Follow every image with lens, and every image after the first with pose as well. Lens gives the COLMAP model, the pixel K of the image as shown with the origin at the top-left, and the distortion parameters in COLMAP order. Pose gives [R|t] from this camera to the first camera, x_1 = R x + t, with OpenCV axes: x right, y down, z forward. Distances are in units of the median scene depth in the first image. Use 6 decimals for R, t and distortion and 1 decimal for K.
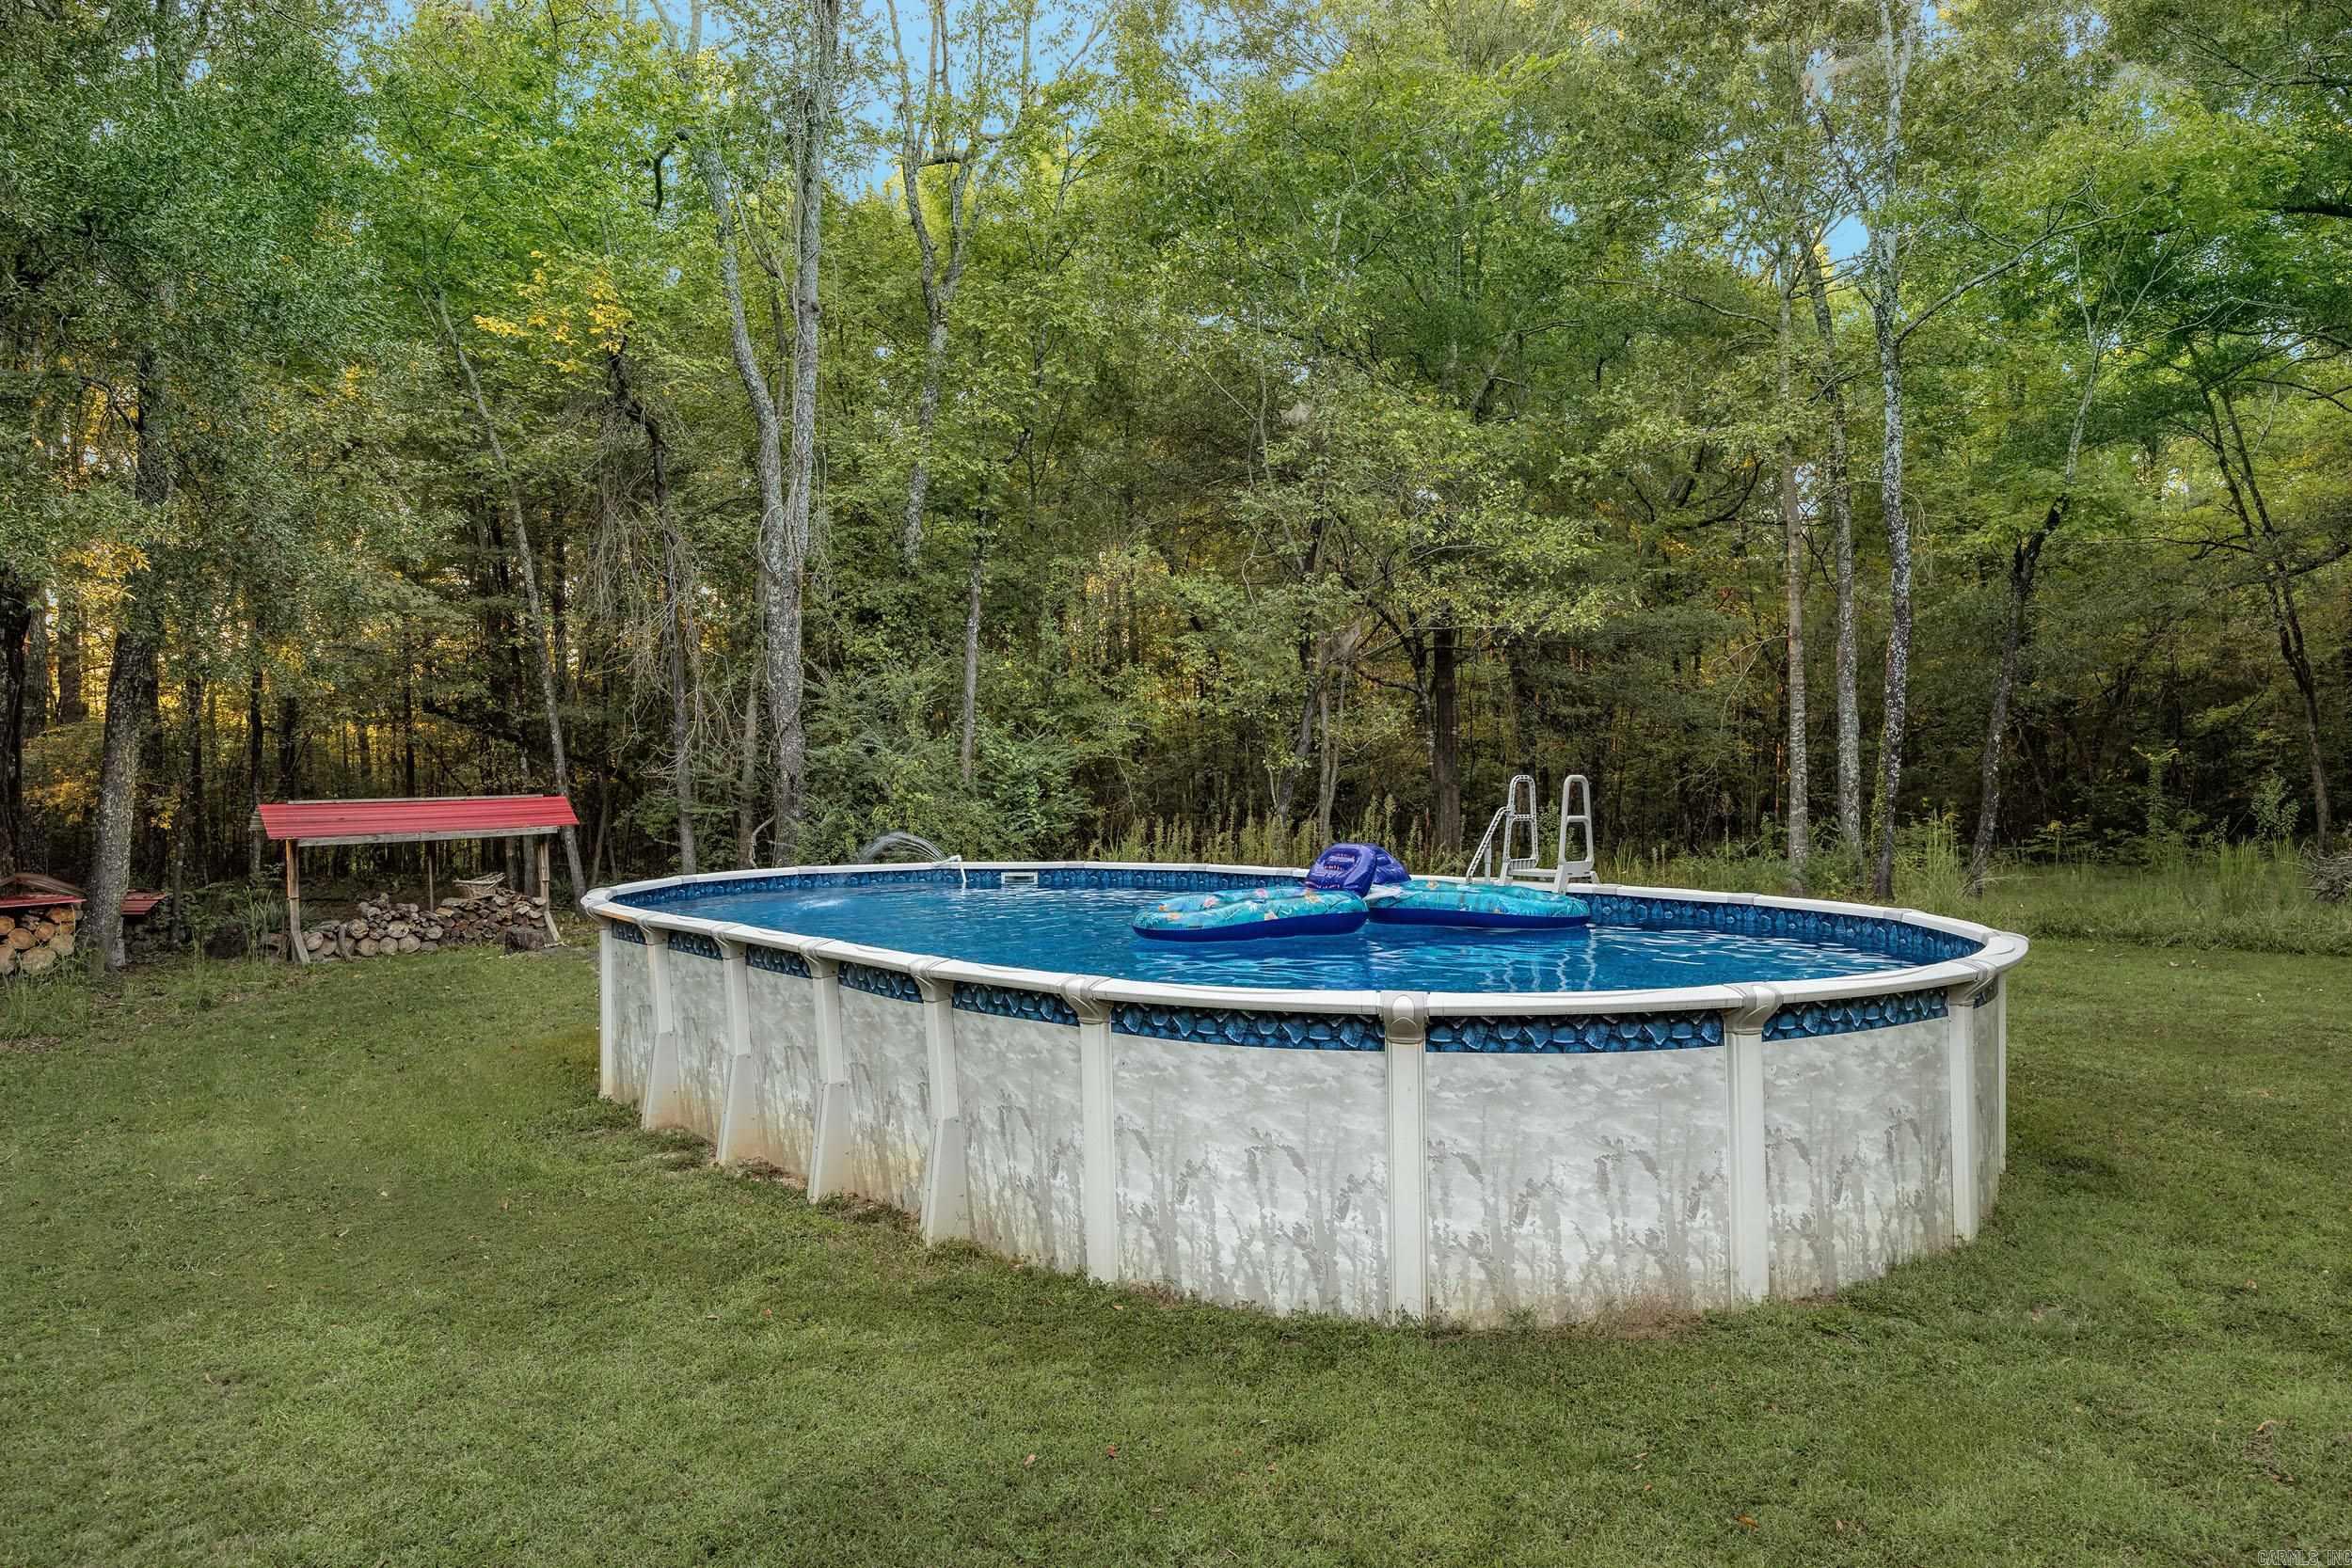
lens RADIAL K [[1490.9, 0, 1172.5], [0, 1490.9, 786.0], [0, 0, 1]] dist [-0.000175, -0.000632]
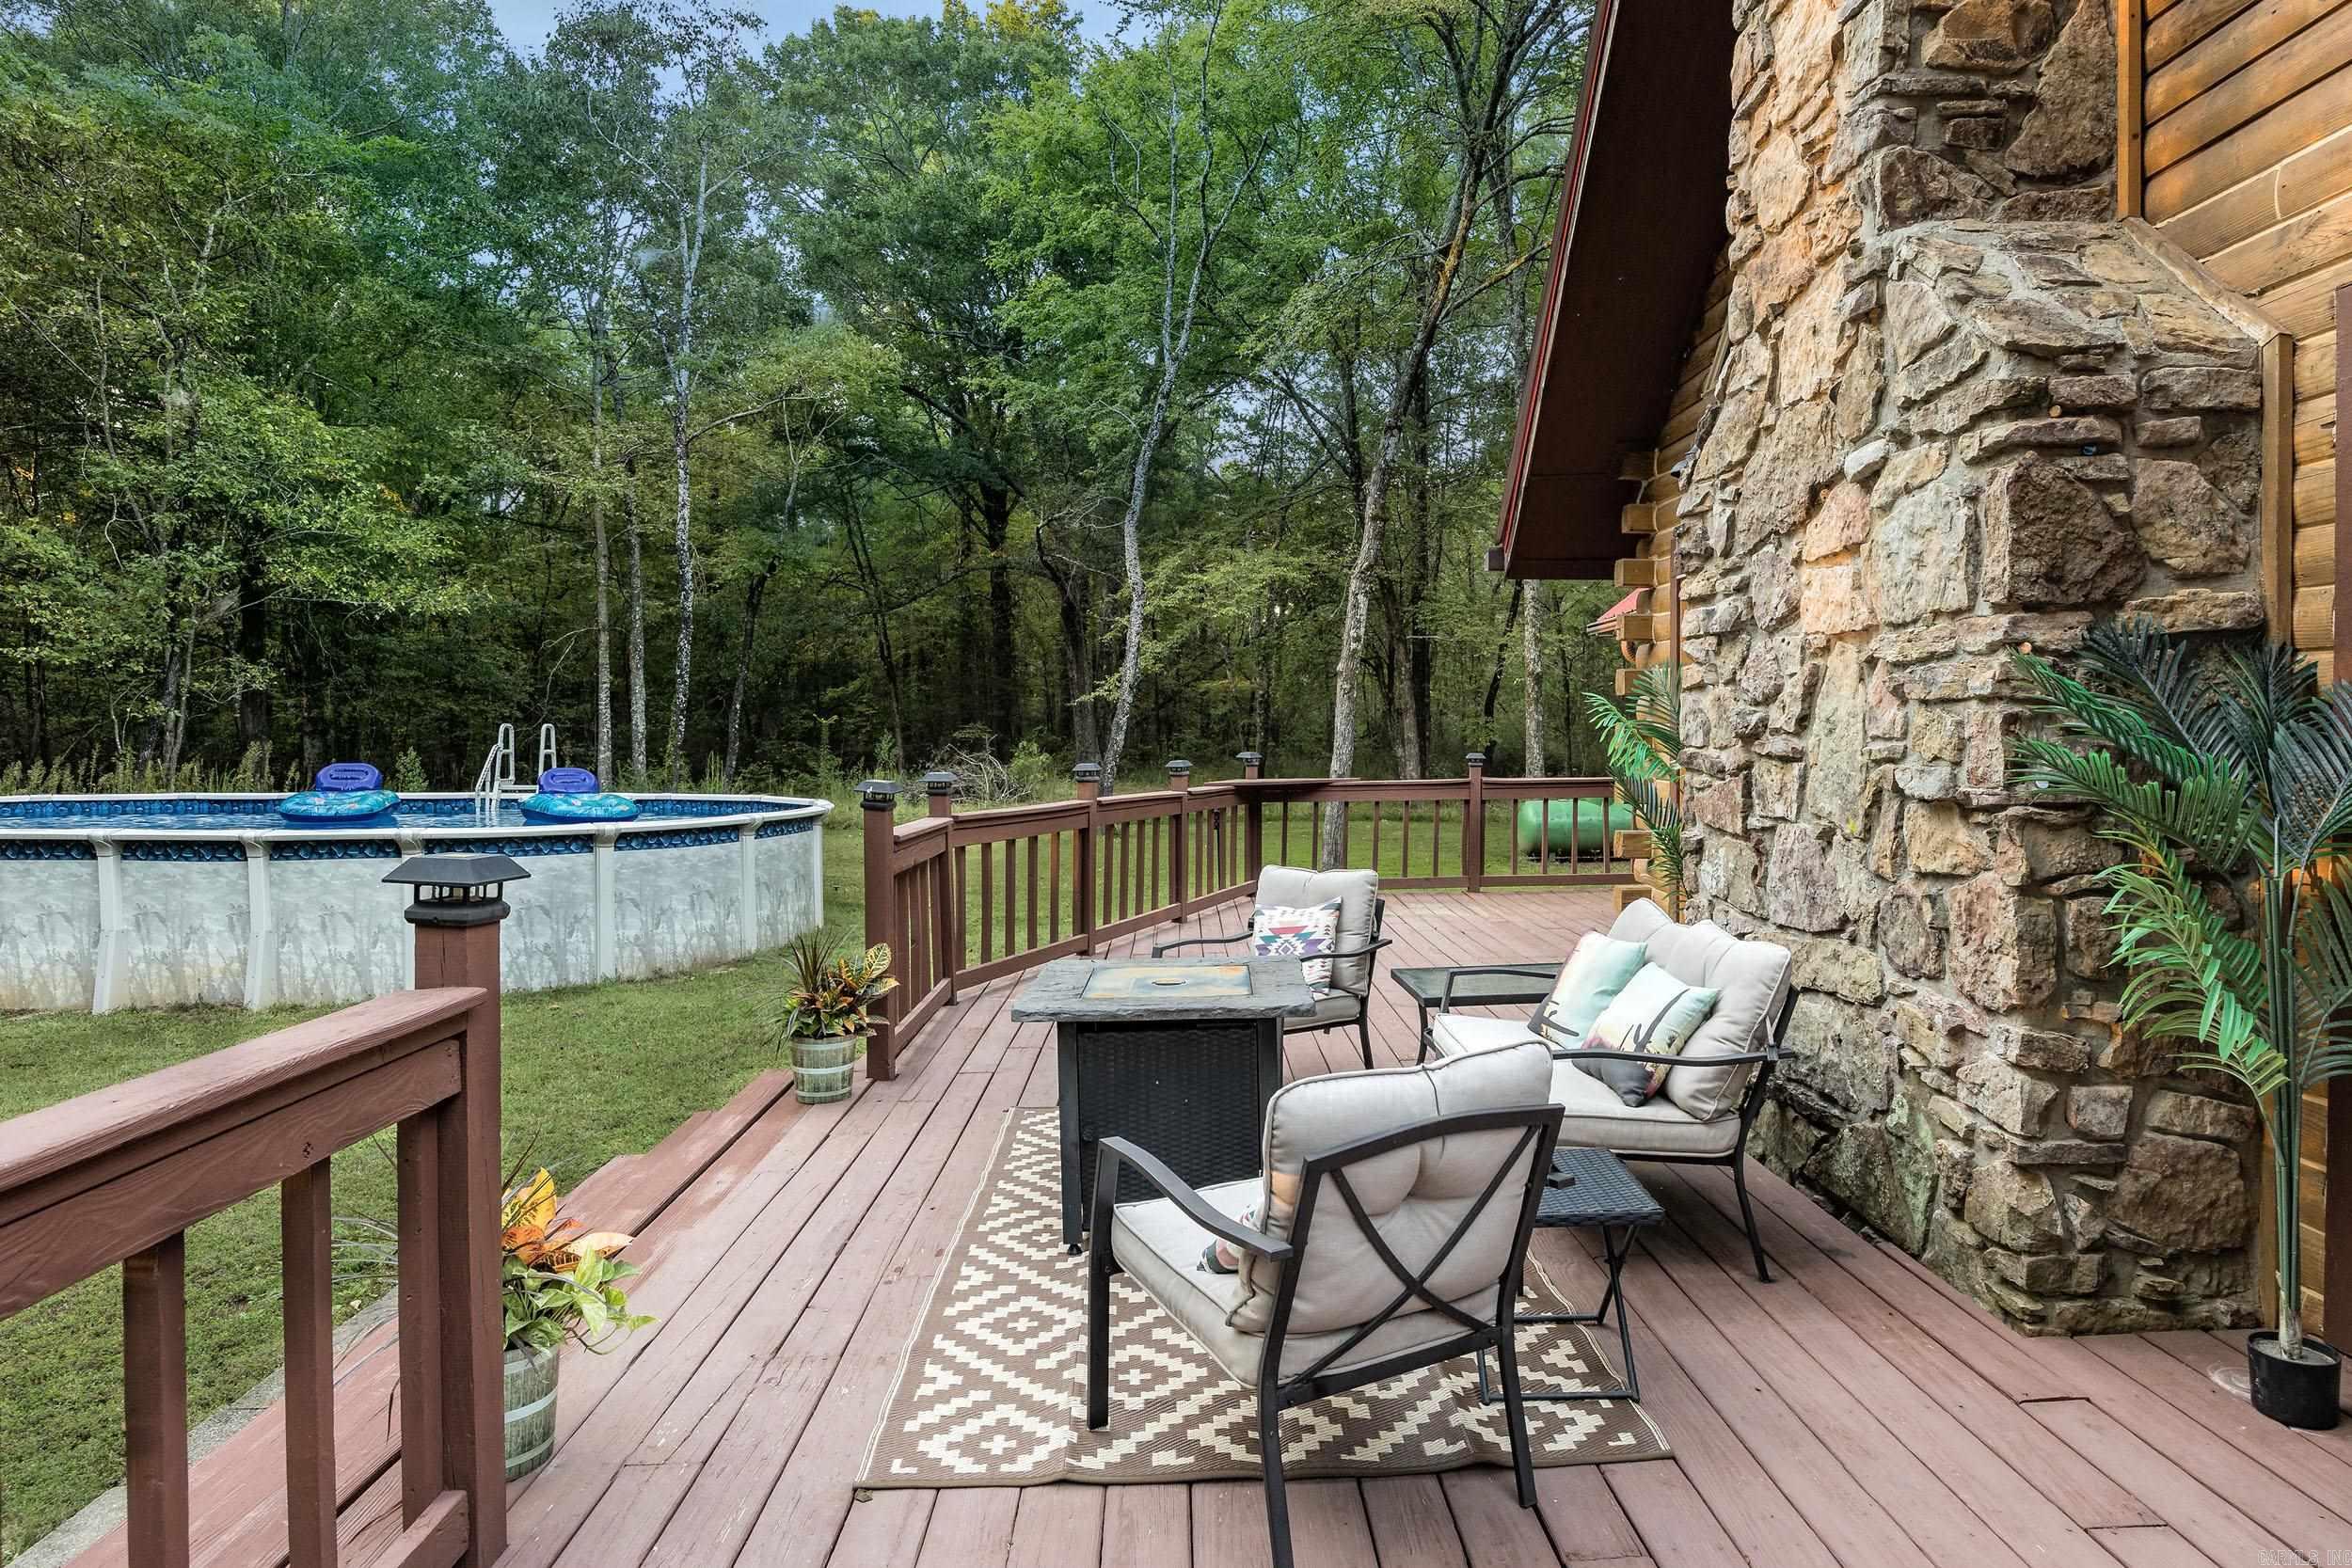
lens RADIAL K [[1291.2, 0, 1175.1], [0, 1291.2, 784.5], [0, 0, 1]] dist [-0.001225, -0.000139]
pose [[0.639230, -0.021029, 0.768728, -0.185290], [-0.003317, 0.999541, 0.030102, 0.007051], [-0.769008, -0.021792, 0.638867, -0.197082]]
